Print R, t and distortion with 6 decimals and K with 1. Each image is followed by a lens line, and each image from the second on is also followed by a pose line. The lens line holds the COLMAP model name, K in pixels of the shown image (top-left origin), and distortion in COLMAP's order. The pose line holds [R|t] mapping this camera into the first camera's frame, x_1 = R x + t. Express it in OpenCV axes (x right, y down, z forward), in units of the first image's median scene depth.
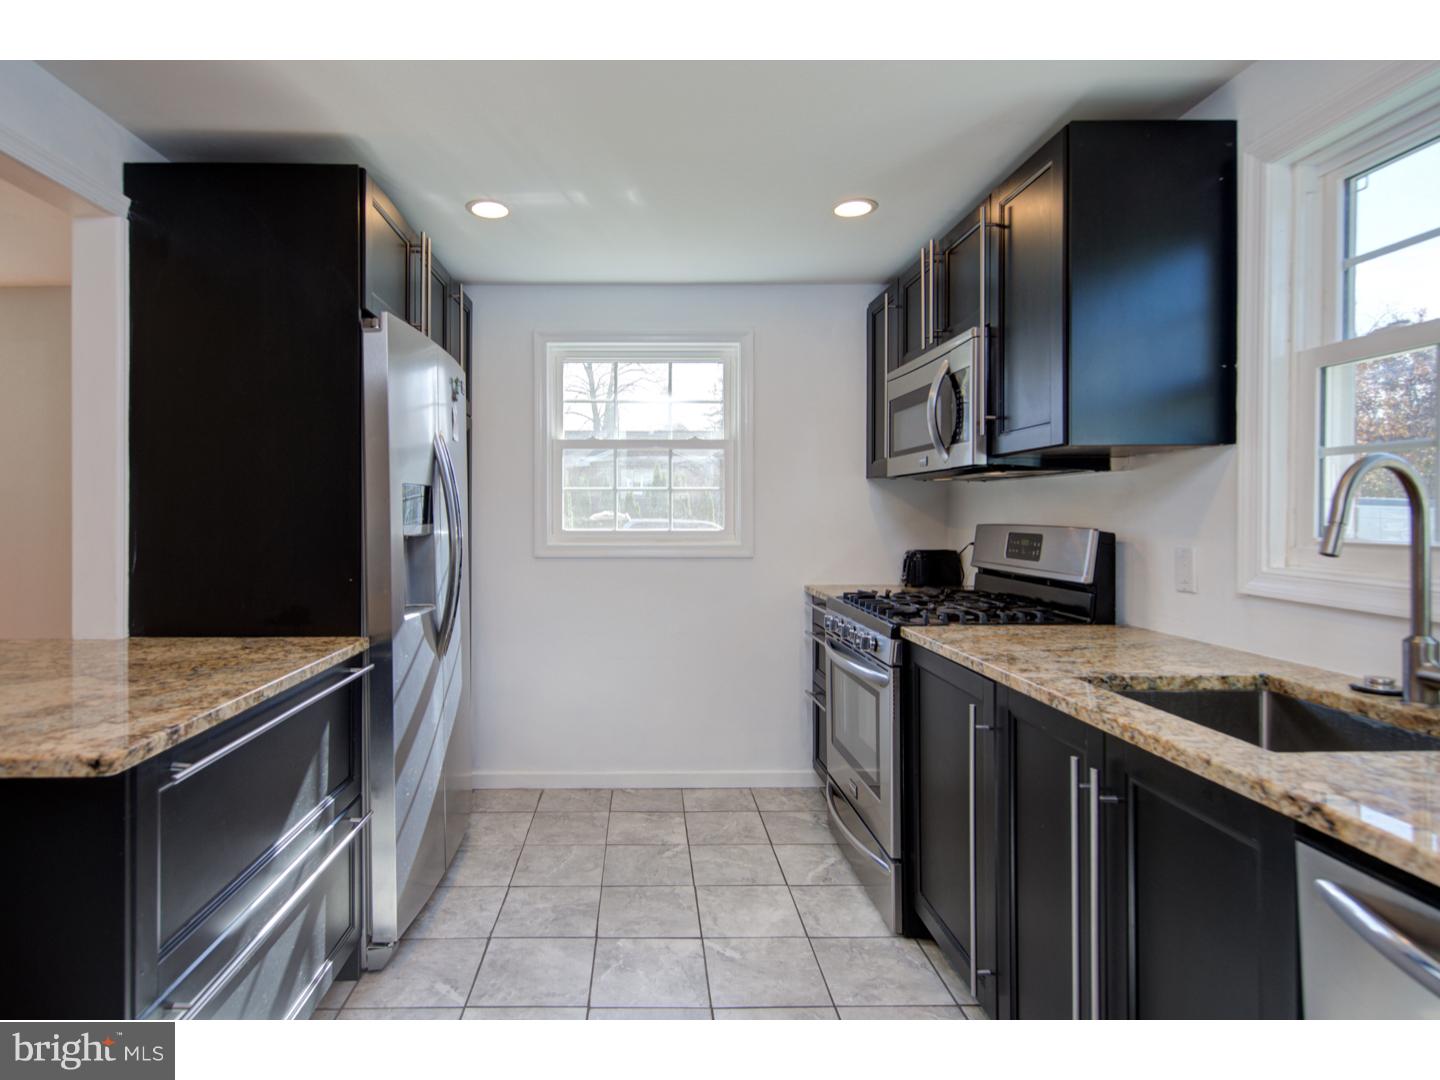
lens RADIAL K [[802.3, 0, 719.9], [0, 802.3, 512.9], [0, 0, 1]] dist [0.005578, 0.000137]
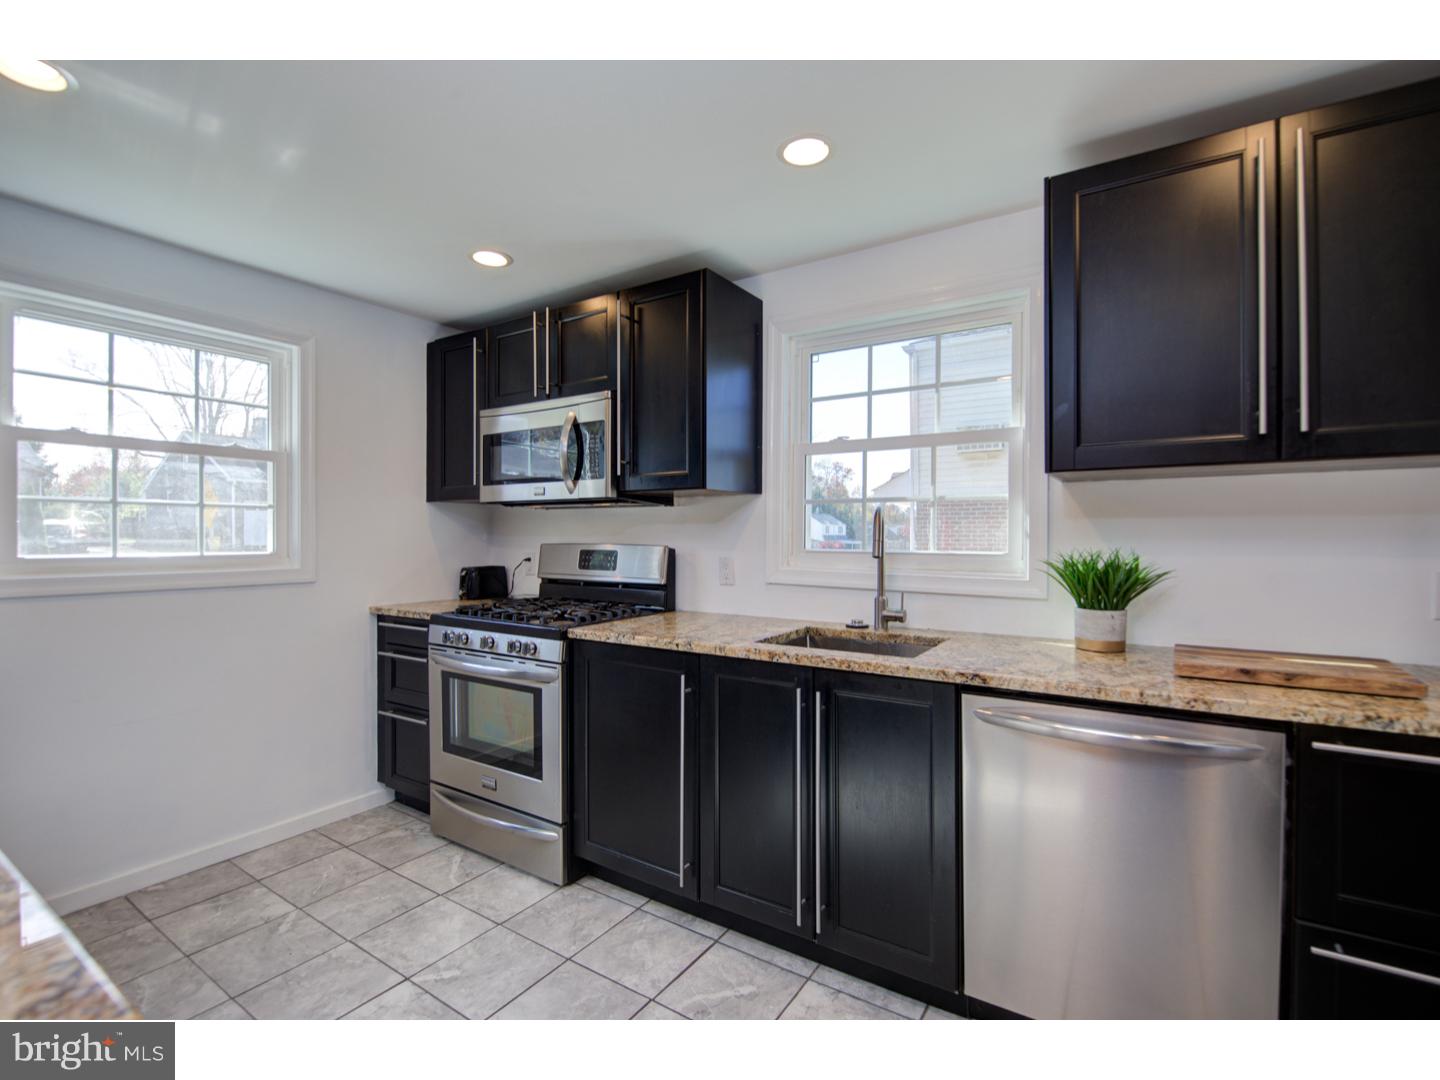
lens RADIAL K [[663.2, 0, 720.0], [0, 663.2, 540.0], [0, 0, 1]] dist [0.012128, -0.012591]
pose [[0.556570, -0.004500, 0.830789, -0.429171], [-0.003361, 0.999965, 0.007668, -0.000504], [-0.830794, -0.007060, 0.556535, 0.231816]]
